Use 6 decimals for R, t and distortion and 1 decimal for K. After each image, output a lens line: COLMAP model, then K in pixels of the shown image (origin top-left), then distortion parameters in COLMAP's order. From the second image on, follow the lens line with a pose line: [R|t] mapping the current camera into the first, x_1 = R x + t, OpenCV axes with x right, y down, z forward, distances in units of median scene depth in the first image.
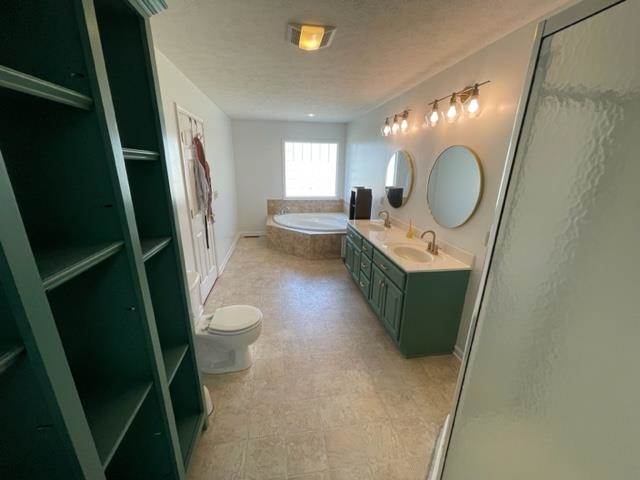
lens RADIAL K [[256.1, 0, 317.9], [0, 256.1, 241.5], [0, 0, 1]] dist [-0.002310, -0.000237]
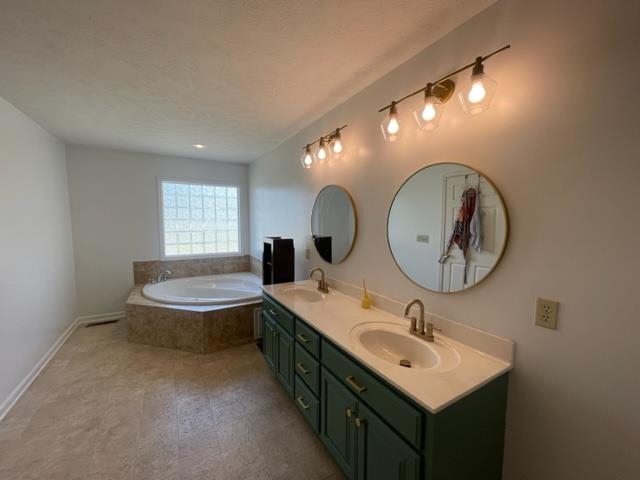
lens RADIAL K [[256.1, 0, 317.9], [0, 256.1, 241.5], [0, 0, 1]] dist [-0.002310, -0.000237]
pose [[0.928173, -0.042314, 0.369736, 0.008303], [0.117062, 0.976279, -0.182140, -0.053081], [-0.353258, 0.212339, 0.911110, 0.291284]]
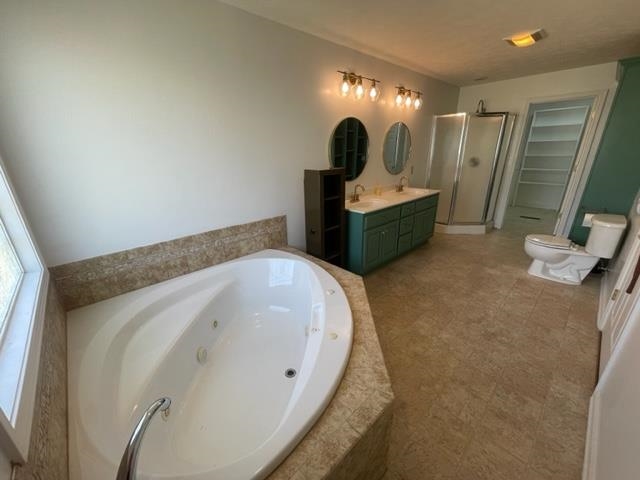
lens RADIAL K [[256.1, 0, 317.9], [0, 256.1, 241.5], [0, 0, 1]] dist [-0.002310, -0.000237]
pose [[-0.561836, -0.288538, 0.775297, -0.351742], [0.252098, 0.832903, 0.492665, -0.360338], [-0.787900, 0.472248, -0.395215, 1.281990]]
